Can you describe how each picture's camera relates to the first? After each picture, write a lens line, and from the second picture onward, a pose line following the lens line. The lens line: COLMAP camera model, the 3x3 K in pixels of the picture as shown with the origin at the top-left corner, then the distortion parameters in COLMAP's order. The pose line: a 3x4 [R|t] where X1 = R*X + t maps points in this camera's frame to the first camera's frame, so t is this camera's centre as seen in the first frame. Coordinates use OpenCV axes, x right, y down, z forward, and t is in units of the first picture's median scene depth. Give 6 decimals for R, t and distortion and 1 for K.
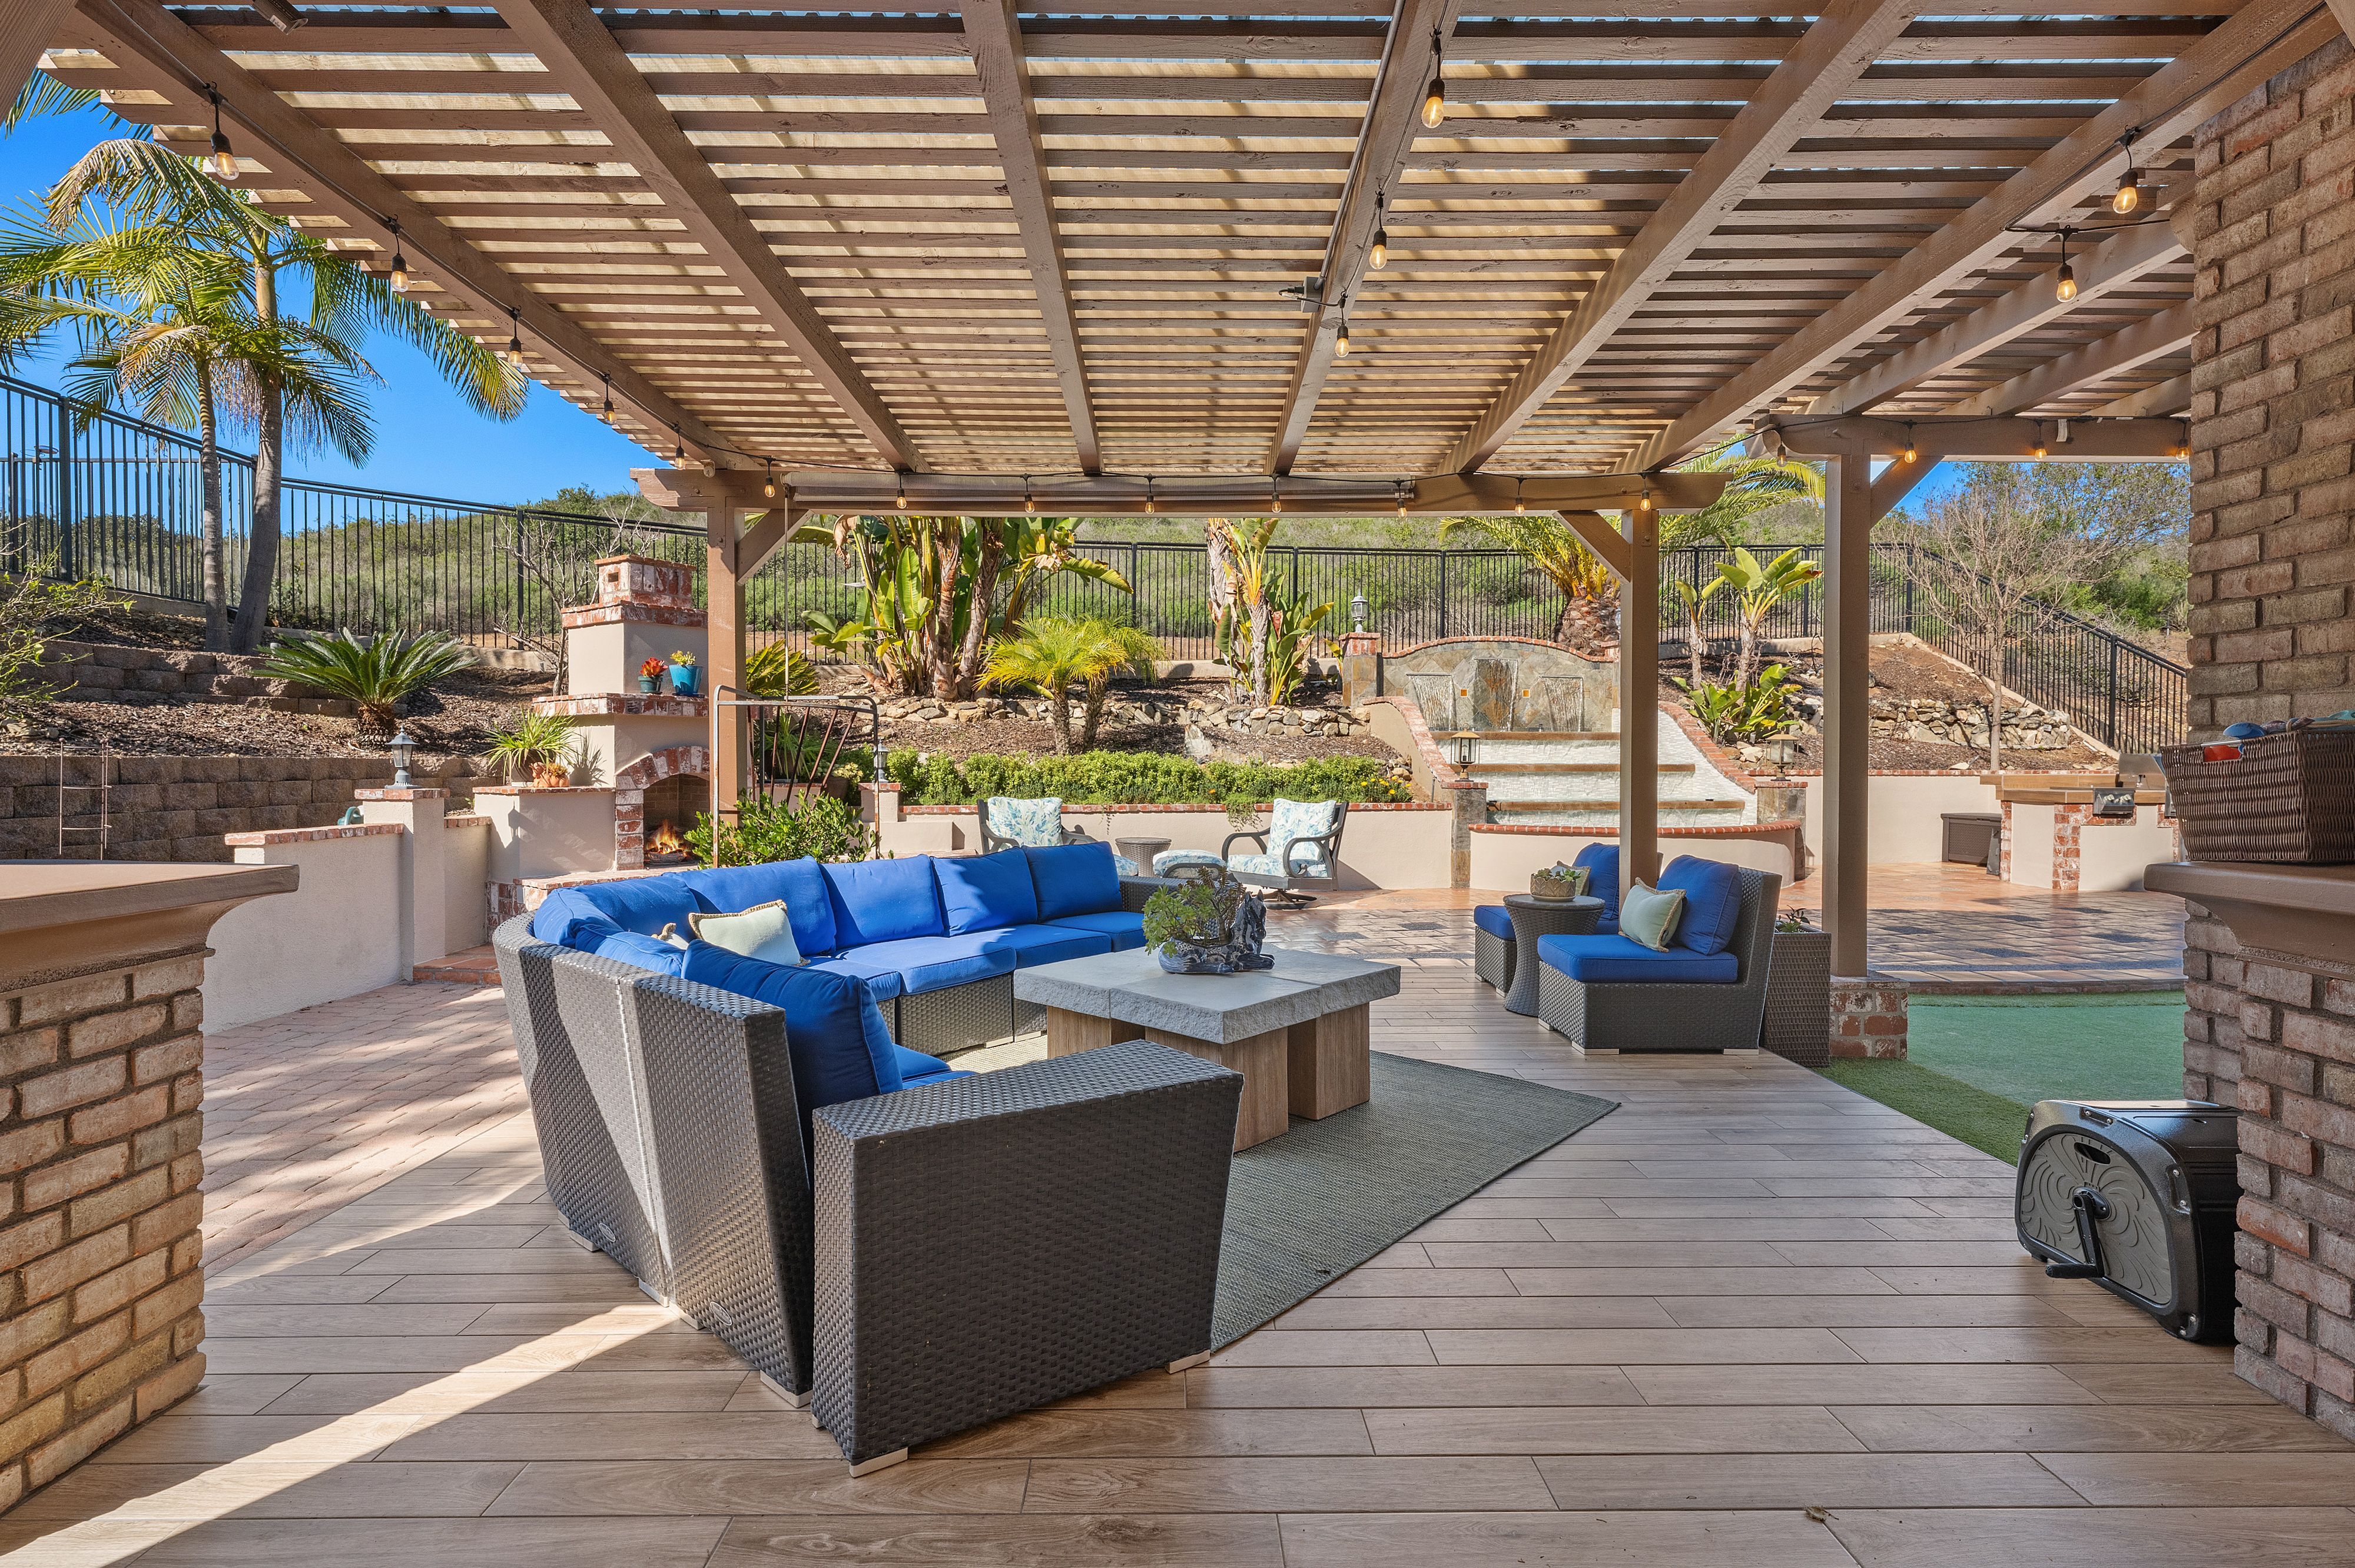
lens RADIAL K [[1102.2, 0, 1178.6], [0, 1102.2, 779.3], [0, 0, 1]] dist [-0.000176, 0.000061]
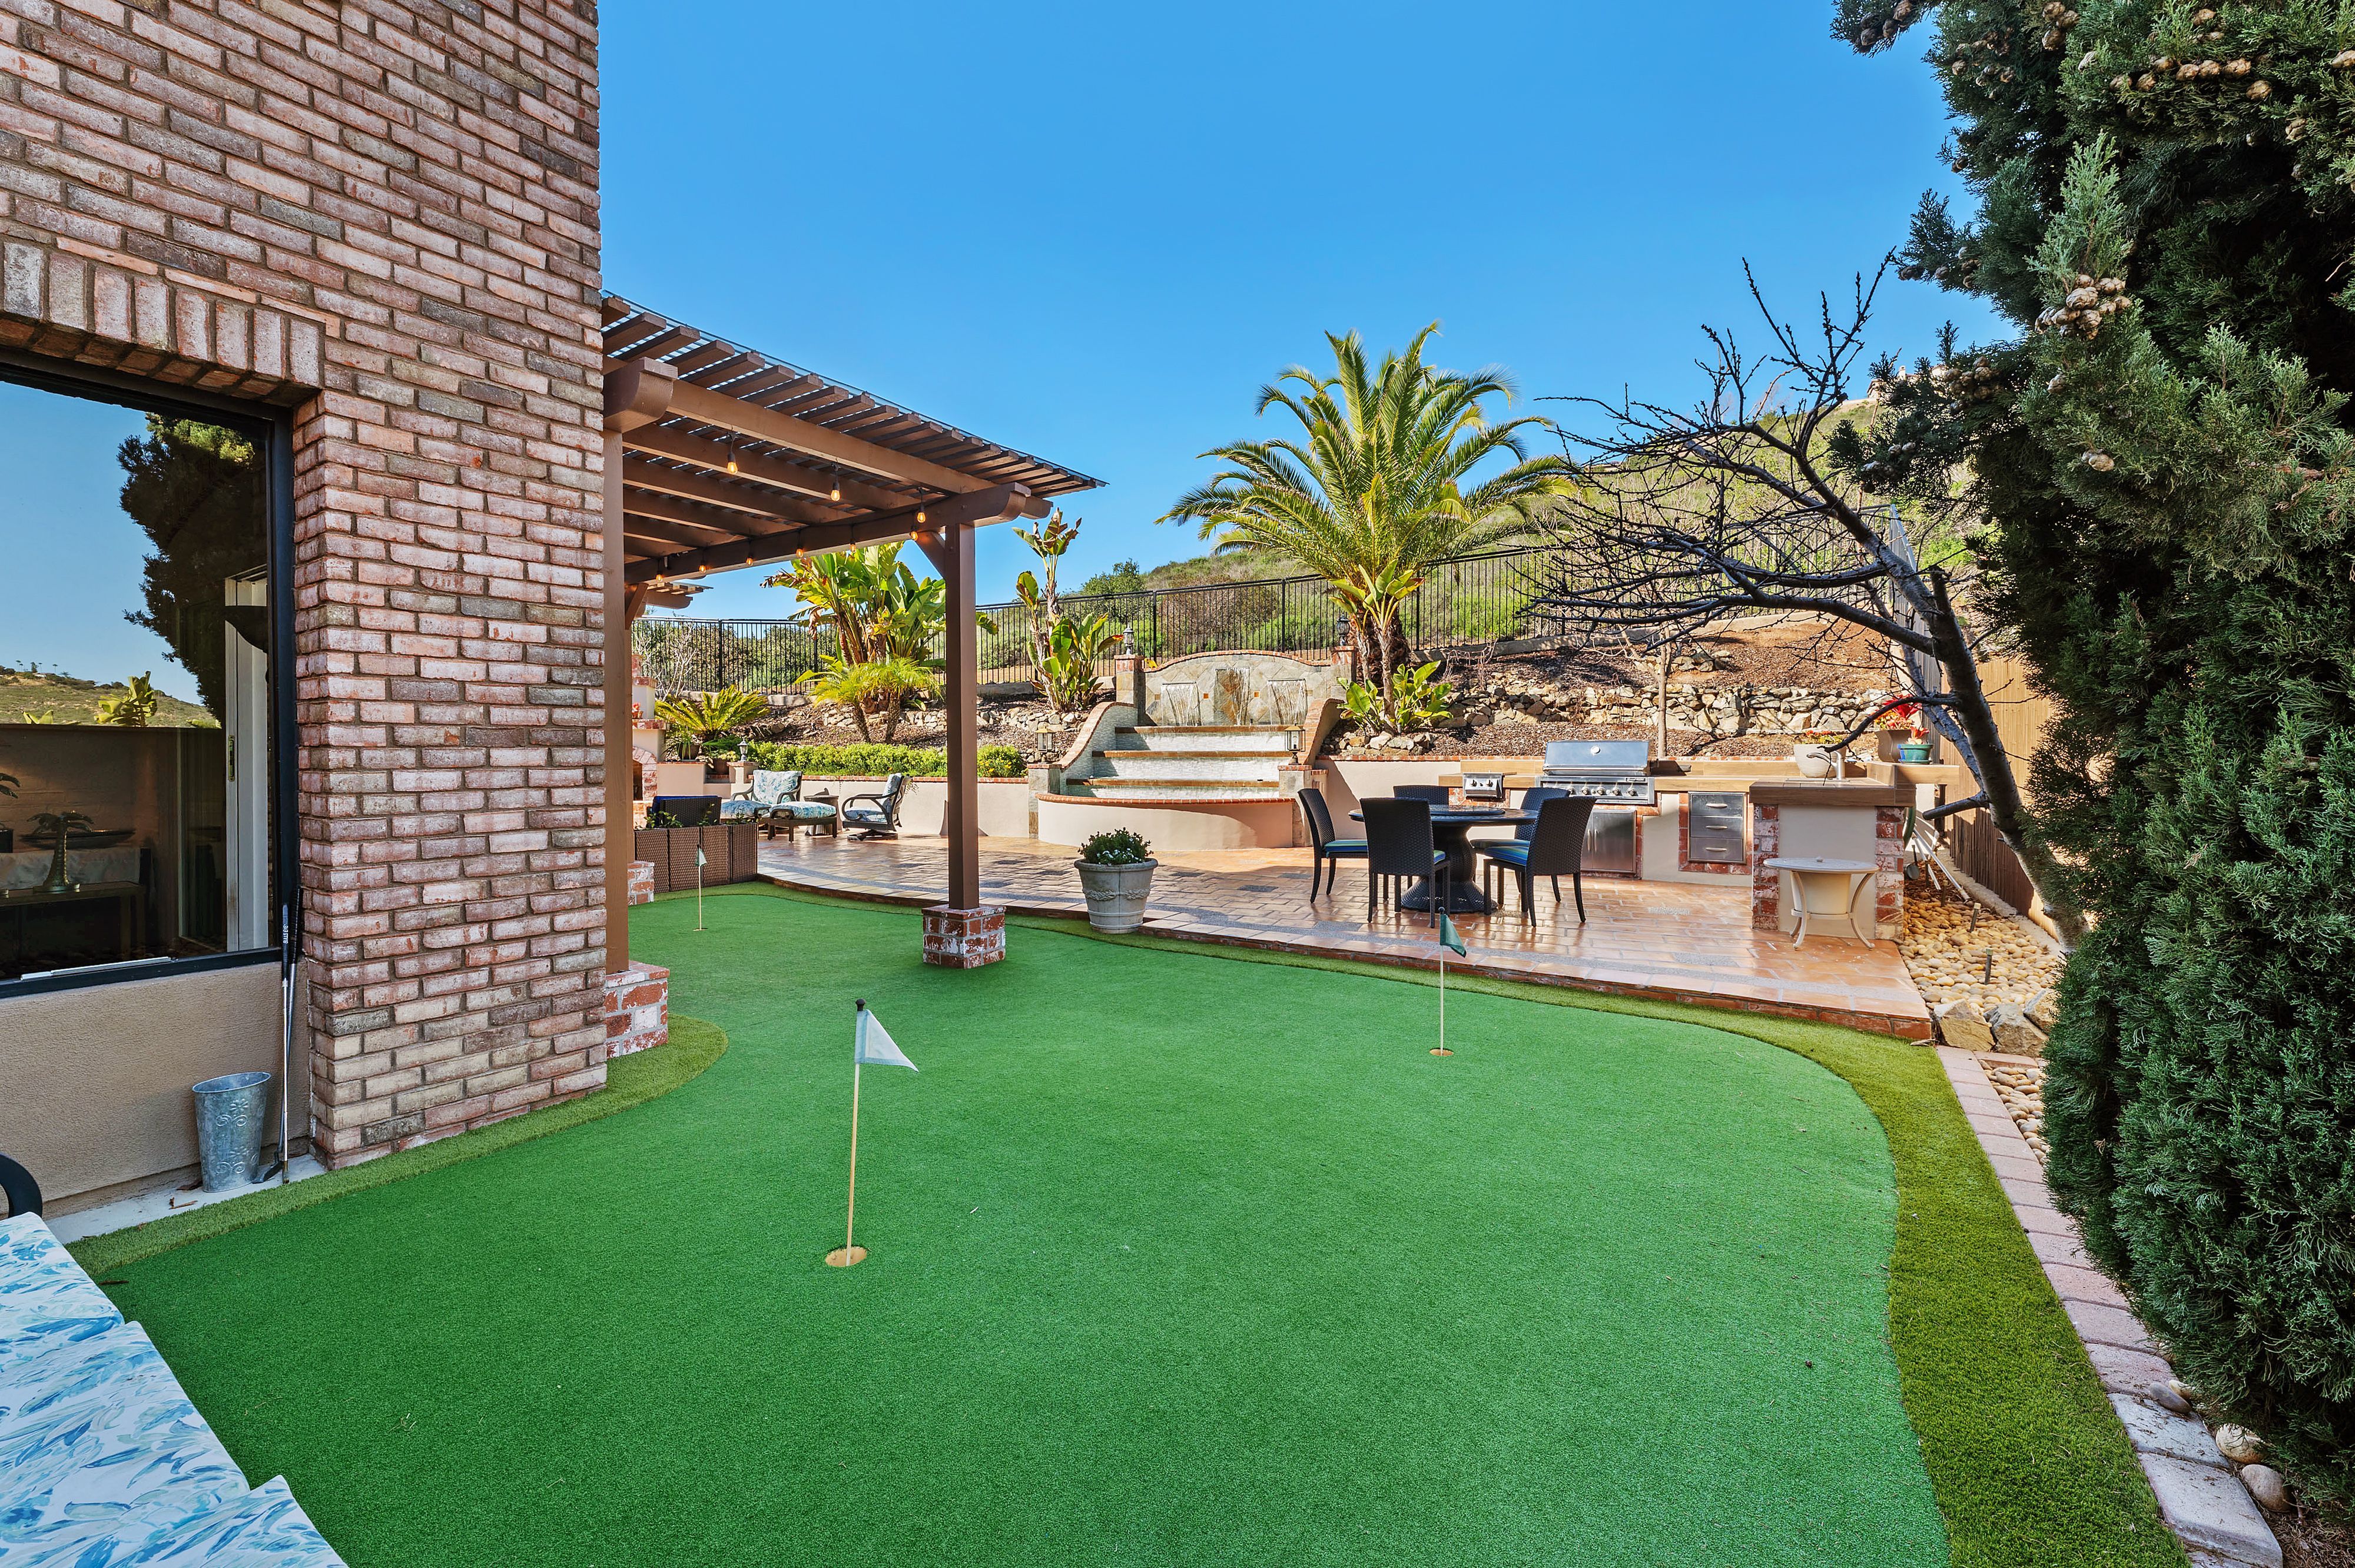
lens RADIAL K [[968.4, 0, 1173.0], [0, 968.4, 765.3], [0, 0, 1]] dist [-0.000834, -0.000009]
pose [[0.832017, 0.003986, -0.554735, 0.840684], [-0.008263, 0.999952, -0.005210, 0.007167], [0.554688, 0.008918, 0.832010, 0.052822]]
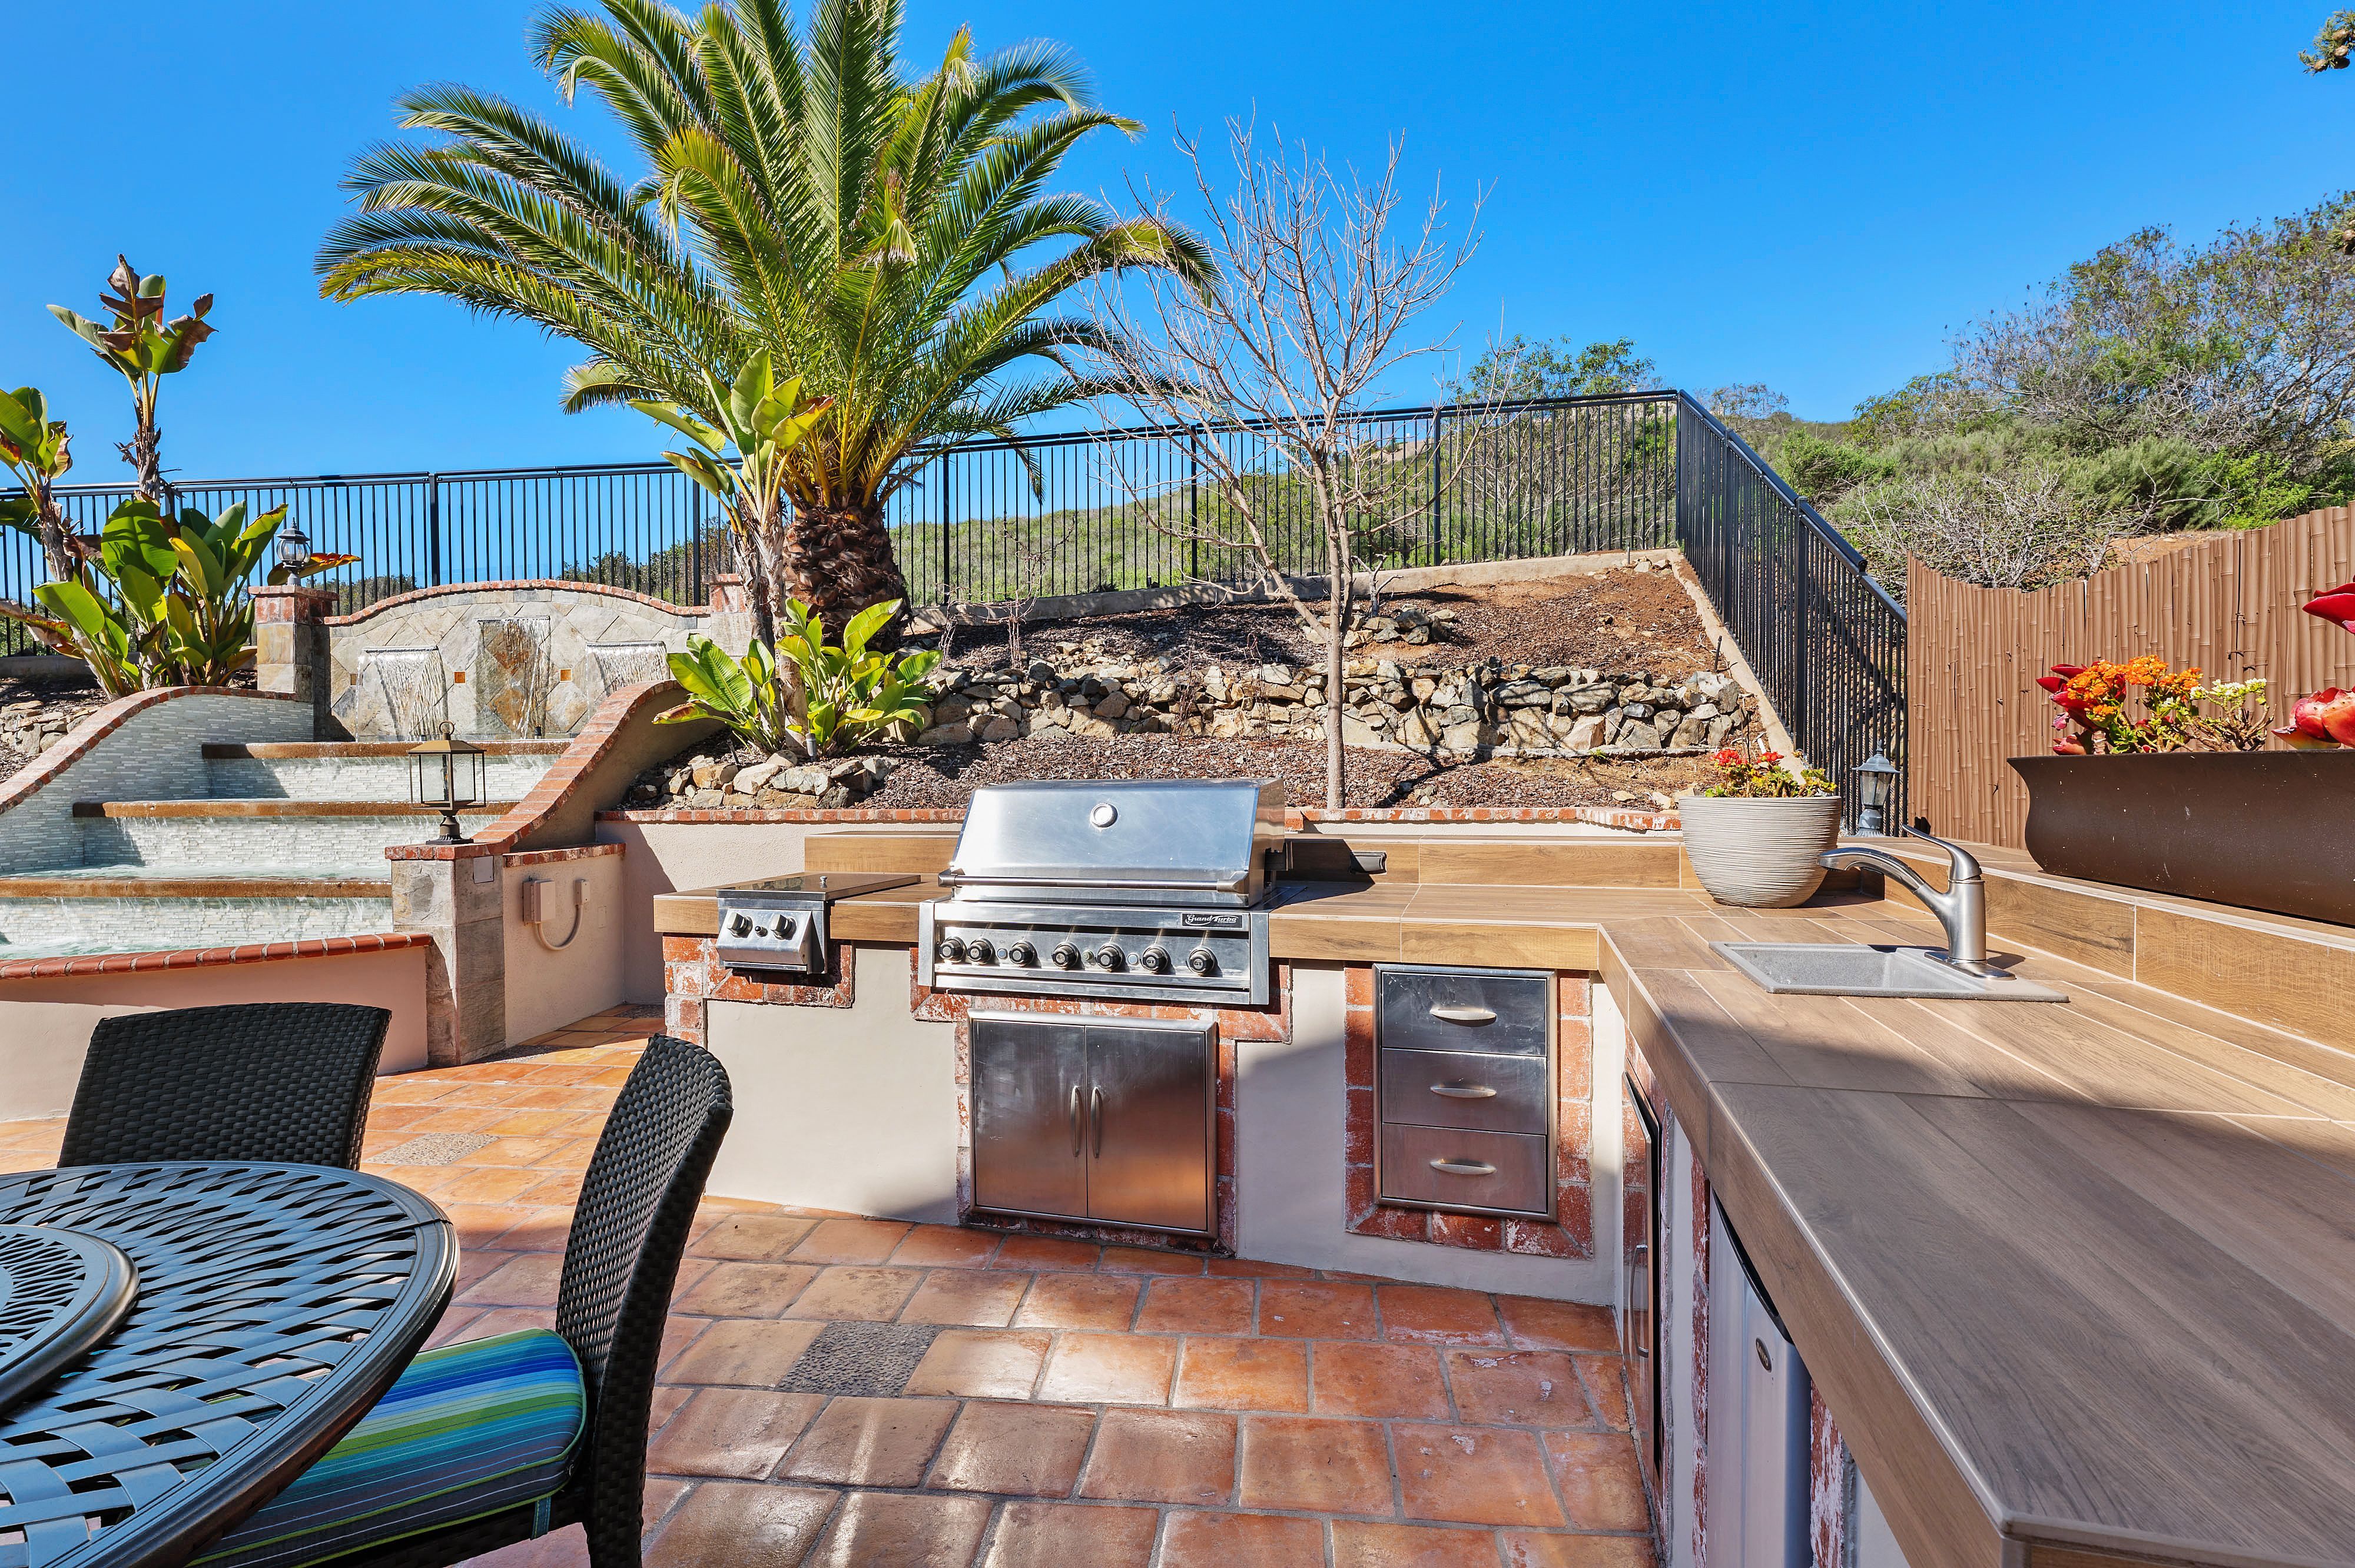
lens RADIAL K [[1102.2, 0, 1179.4], [0, 1102.2, 790.9], [0, 0, 1]] dist [-0.000176, 0.000061]
pose [[0.956421, -0.006241, -0.291924, 0.796910], [0.005006, 0.999975, -0.004977, -0.012801], [0.291948, 0.003299, 0.956429, 0.543663]]
